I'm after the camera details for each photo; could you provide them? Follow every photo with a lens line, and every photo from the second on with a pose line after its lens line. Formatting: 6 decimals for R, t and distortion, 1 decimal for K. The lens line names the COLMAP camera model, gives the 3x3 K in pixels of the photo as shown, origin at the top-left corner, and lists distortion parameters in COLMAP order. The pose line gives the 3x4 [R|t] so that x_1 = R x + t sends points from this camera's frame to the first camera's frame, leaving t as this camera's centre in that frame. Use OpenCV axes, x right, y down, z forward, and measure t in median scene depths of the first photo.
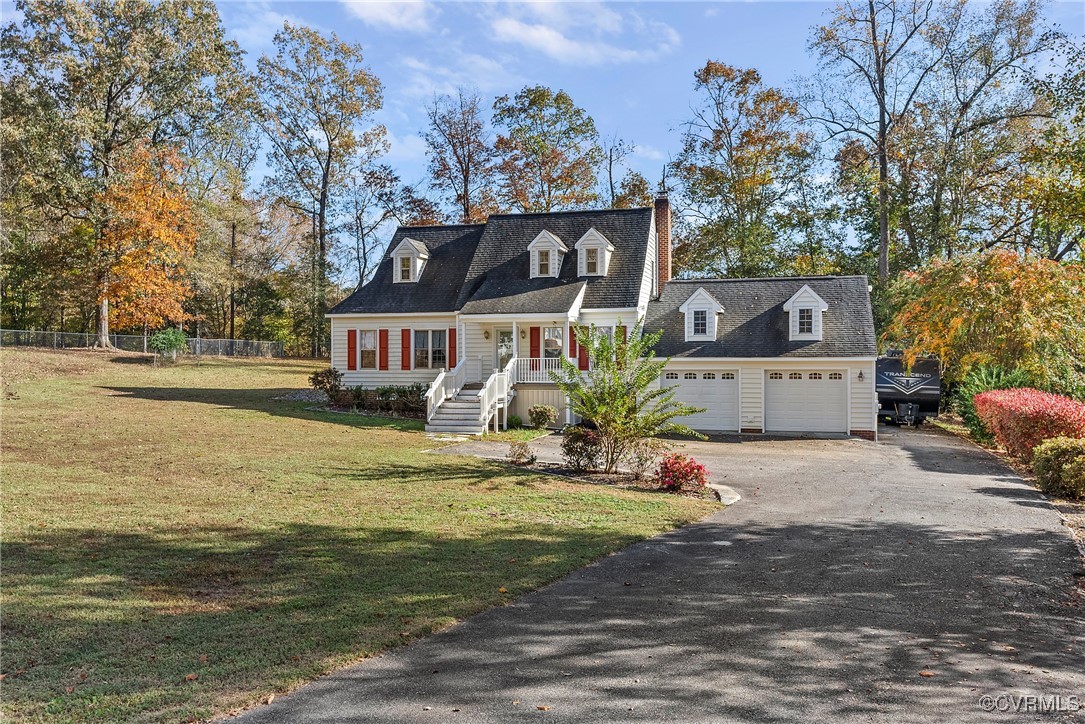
lens RADIAL K [[889.7, 0, 541.3], [0, 889.7, 363.3], [0, 0, 1]] dist [0.008686, 0.011753]
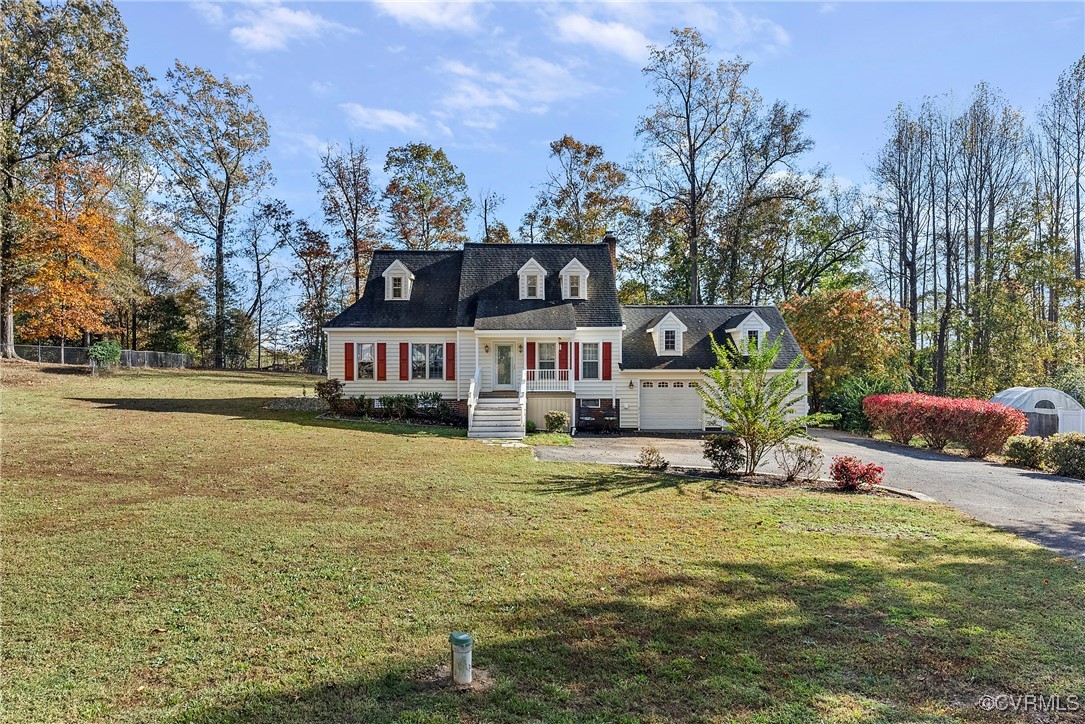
lens RADIAL K [[671.0, 0, 545.5], [0, 671.0, 390.5], [0, 0, 1]] dist [-0.001529, 0.003741]
pose [[0.955583, -0.007824, 0.294618, -0.226853], [0.000269, 0.999670, 0.025677, -0.001201], [-0.294722, -0.024458, 0.955270, 0.159532]]
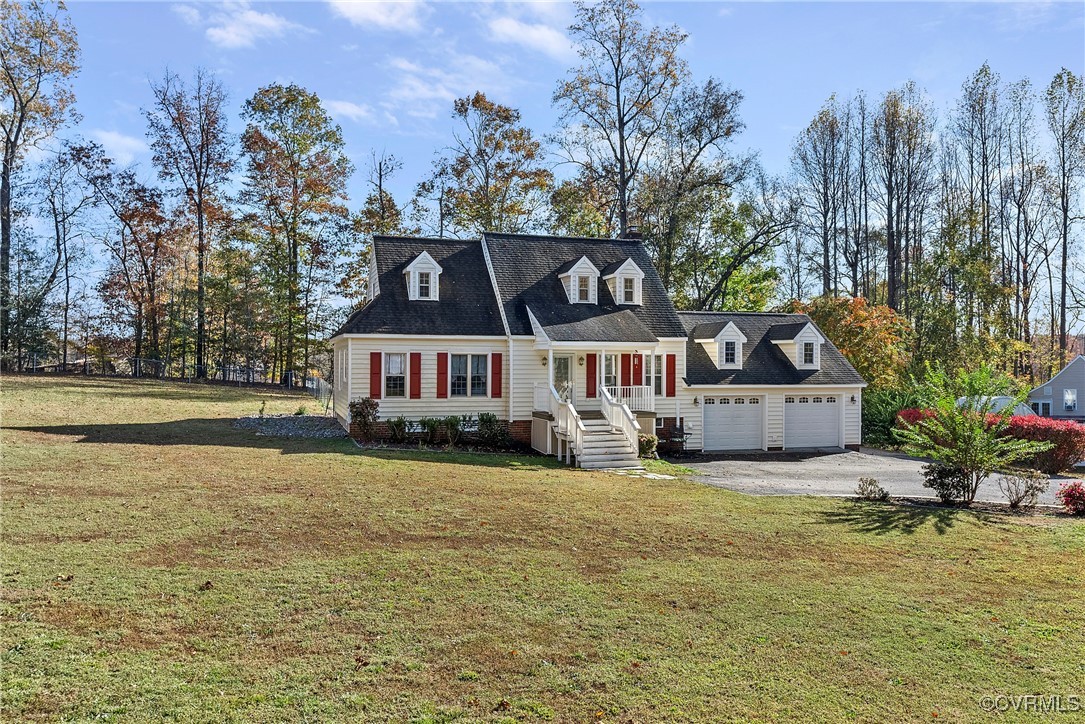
lens RADIAL K [[827.6, 0, 540.9], [0, 827.6, 364.3], [0, 0, 1]] dist [0.026563, -0.002251]
pose [[0.843520, 0.006022, 0.537065, -0.515524], [-0.004074, 0.999980, -0.004815, -0.022843], [-0.537083, 0.001874, 0.843527, 0.231535]]
